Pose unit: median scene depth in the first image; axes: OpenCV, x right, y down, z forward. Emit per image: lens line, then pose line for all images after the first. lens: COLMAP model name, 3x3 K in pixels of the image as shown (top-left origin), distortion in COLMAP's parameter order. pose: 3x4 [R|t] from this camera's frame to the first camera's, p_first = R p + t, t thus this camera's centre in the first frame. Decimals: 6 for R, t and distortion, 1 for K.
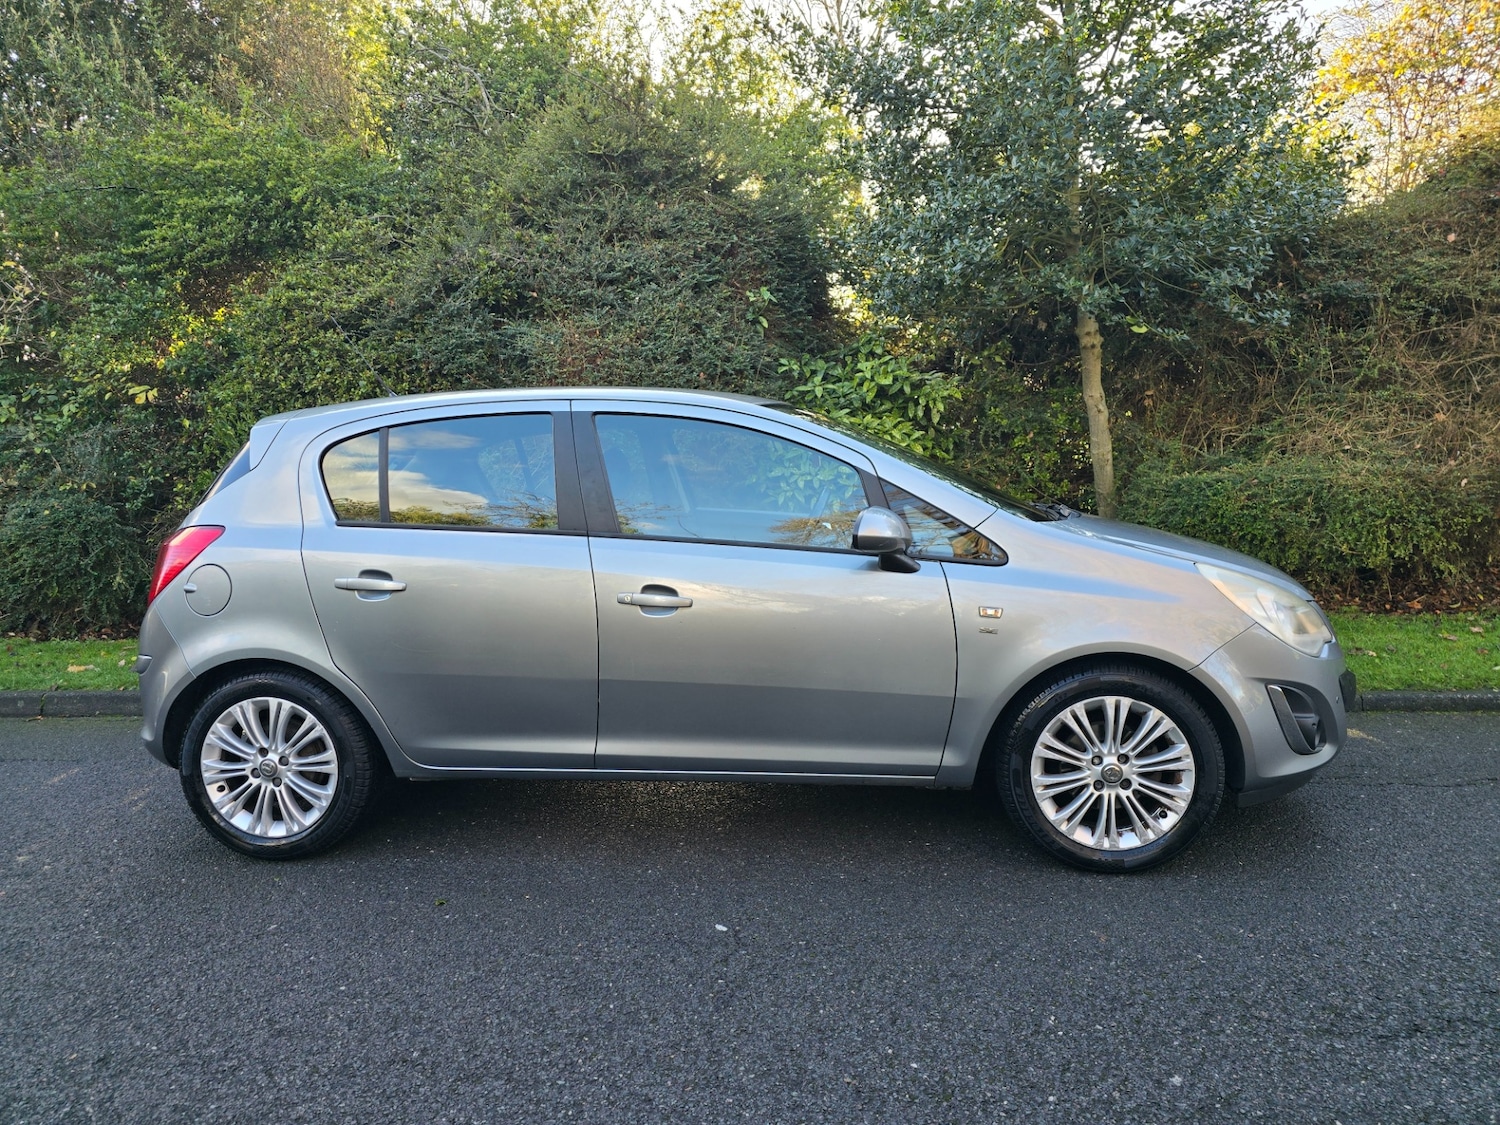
lens RADIAL K [[1009.3, 0, 741.9], [0, 1009.3, 547.7], [0, 0, 1]] dist [0.053269, -0.048410]
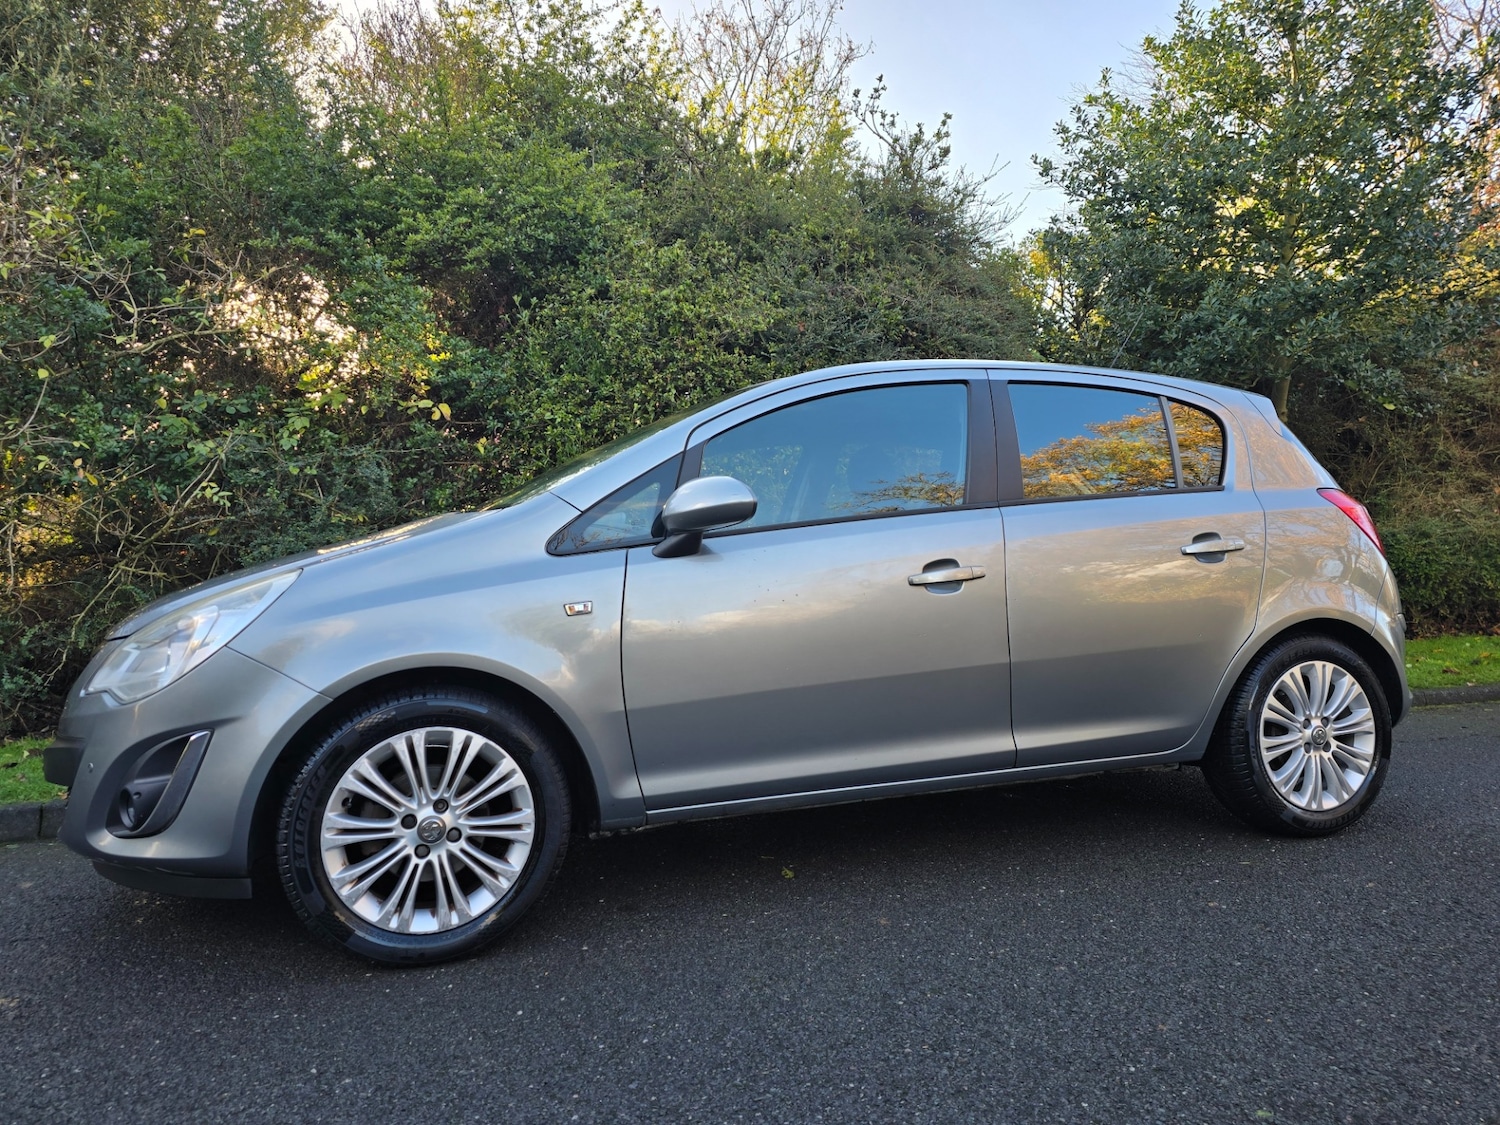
lens RADIAL K [[1009.3, 0, 736.1], [0, 1009.3, 569.6], [0, 0, 1]] dist [0.053269, -0.048410]
pose [[0.909536, 0.007097, 0.415565, -0.795086], [0.035118, 0.994966, -0.093854, 0.070320], [-0.414139, 0.099958, 0.904708, 0.196993]]
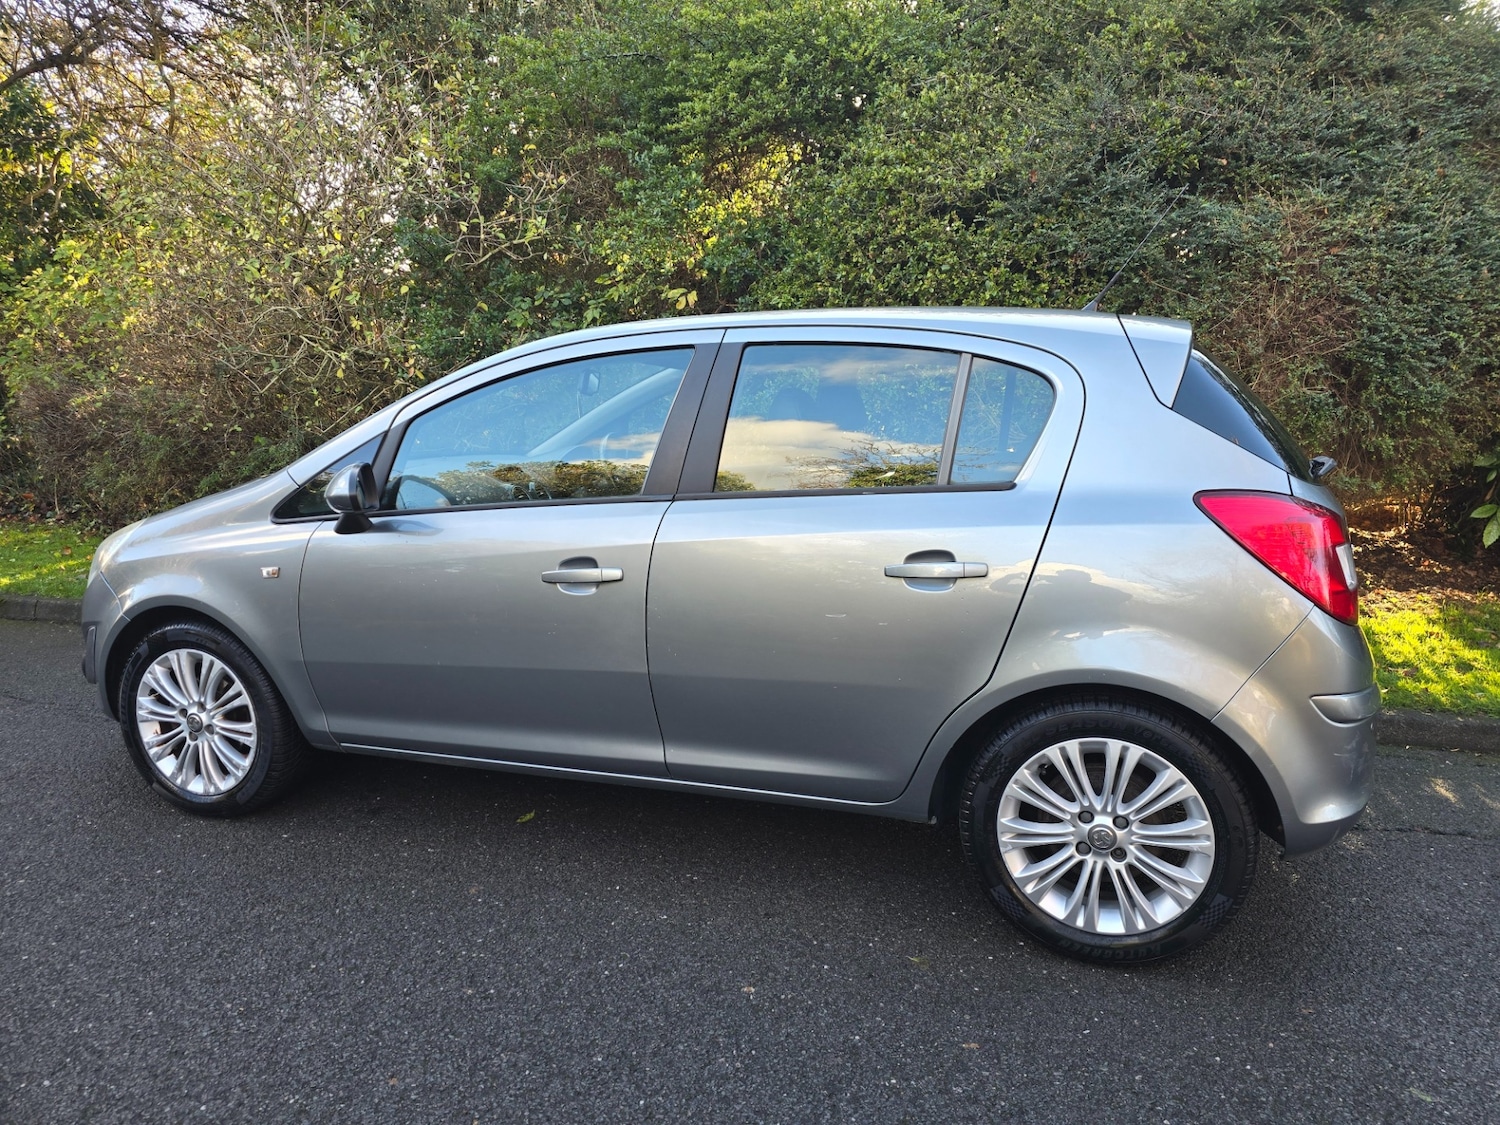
lens RADIAL K [[1009.3, 0, 748.2], [0, 1009.3, 573.1], [0, 0, 1]] dist [0.053269, -0.048410]
pose [[0.974320, 0.068794, -0.214403, -0.371427], [-0.046610, 0.993181, 0.106861, -0.013676], [0.220292, -0.094123, 0.970882, 0.168102]]
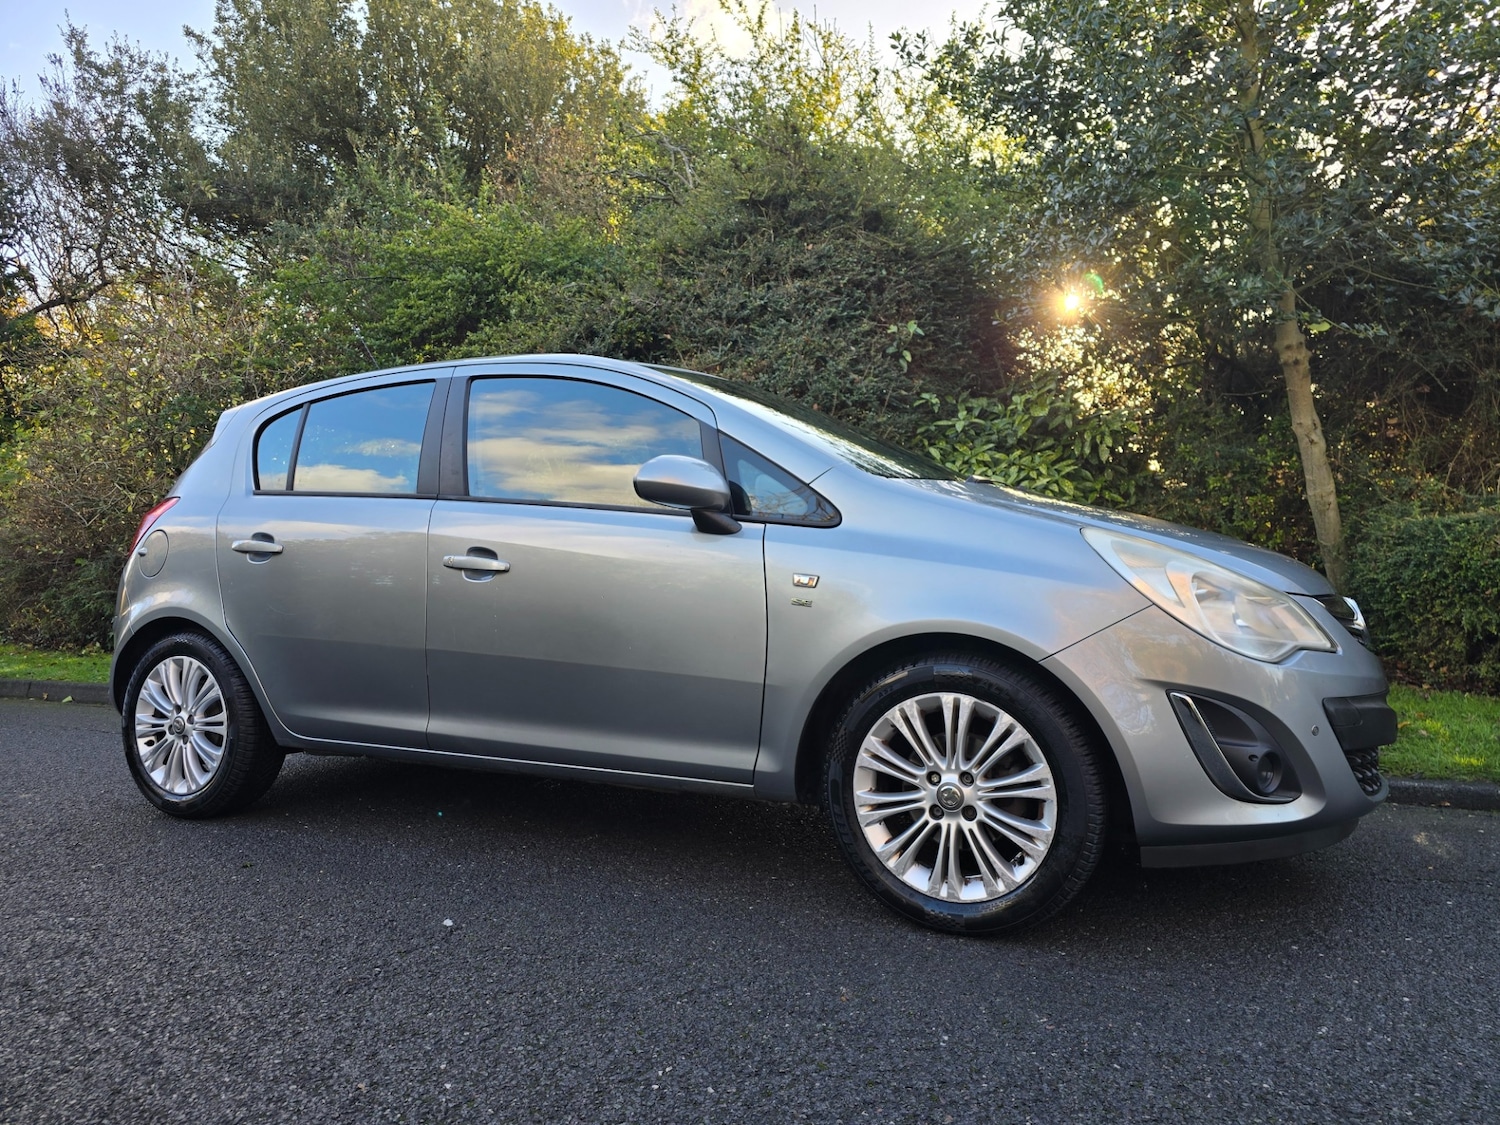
lens RADIAL K [[1009.3, 0, 751.3], [0, 1009.3, 551.8], [0, 0, 1]] dist [0.053269, -0.048410]
pose [[0.941386, 0.017268, -0.336890, 0.223512], [-0.051325, 0.994394, -0.092449, 0.055303], [0.333405, 0.104321, 0.936994, 0.103728]]
